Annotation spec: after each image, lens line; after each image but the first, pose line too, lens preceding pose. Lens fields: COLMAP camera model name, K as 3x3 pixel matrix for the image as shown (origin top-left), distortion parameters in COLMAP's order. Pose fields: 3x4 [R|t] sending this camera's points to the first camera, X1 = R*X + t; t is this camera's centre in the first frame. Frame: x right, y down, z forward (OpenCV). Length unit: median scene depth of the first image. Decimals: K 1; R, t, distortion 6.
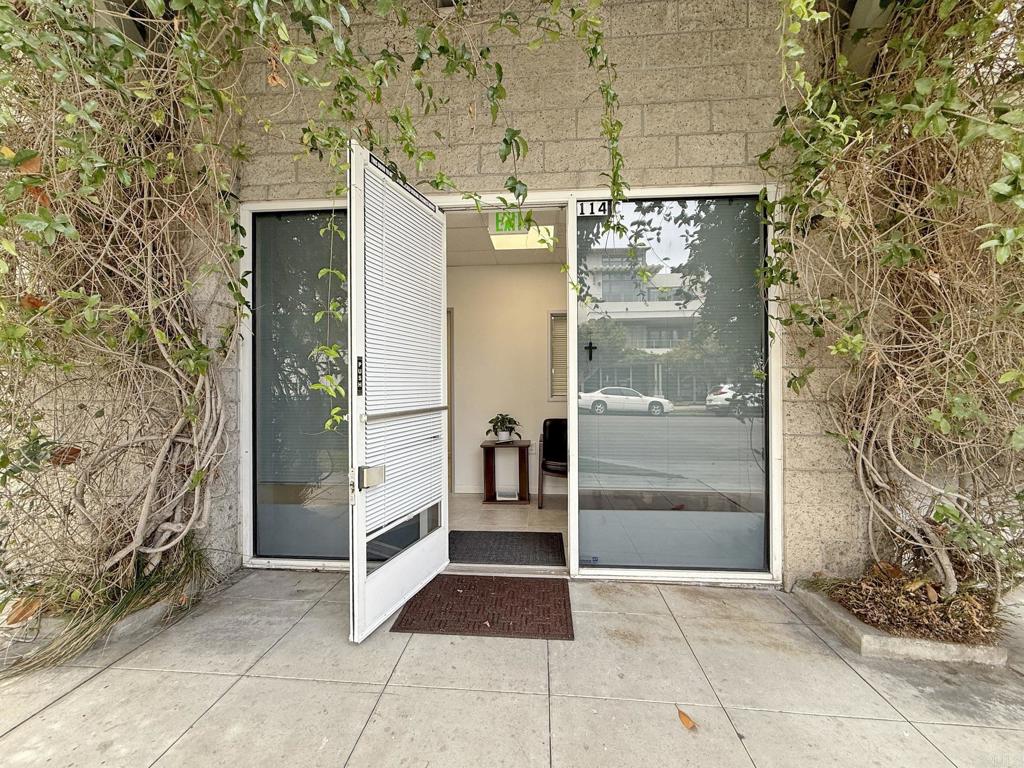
lens RADIAL K [[416.8, 0, 506.6], [0, 416.8, 381.6], [0, 0, 1]] dist [-0.000051, 0.000034]
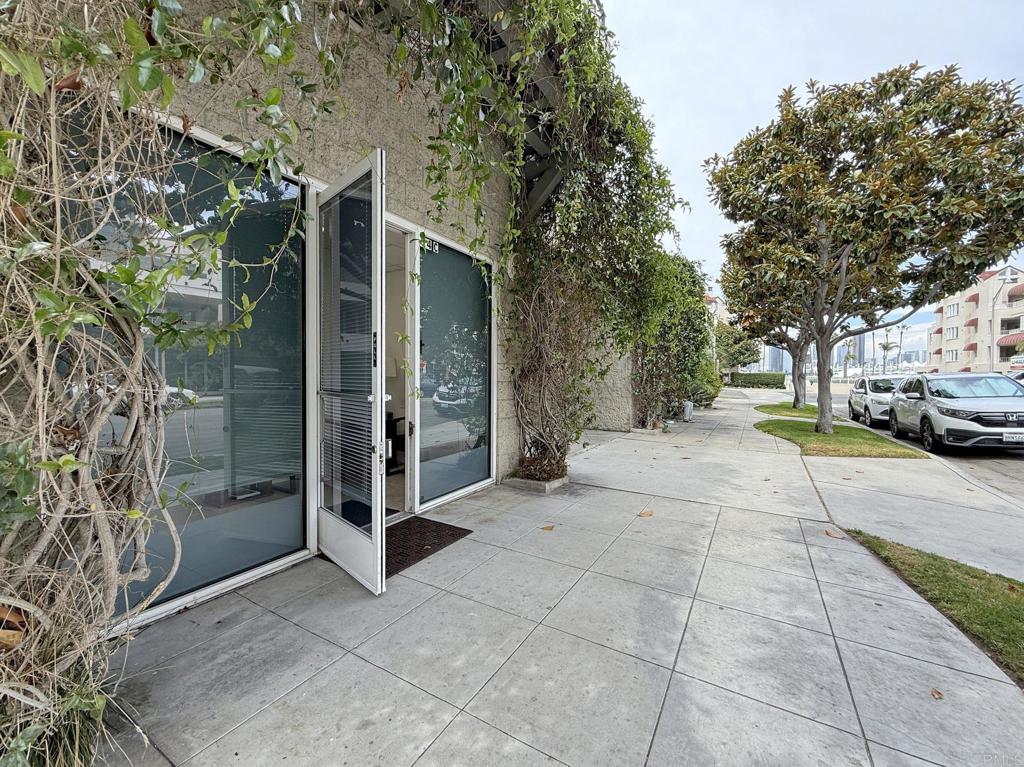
lens RADIAL K [[416.8, 0, 506.6], [0, 416.8, 381.1], [0, 0, 1]] dist [-0.000051, 0.000034]
pose [[0.441448, -0.004390, 0.897276, -0.983376], [-0.016411, 0.999781, 0.012966, 0.014448], [-0.897137, -0.020449, 0.441279, 0.152709]]
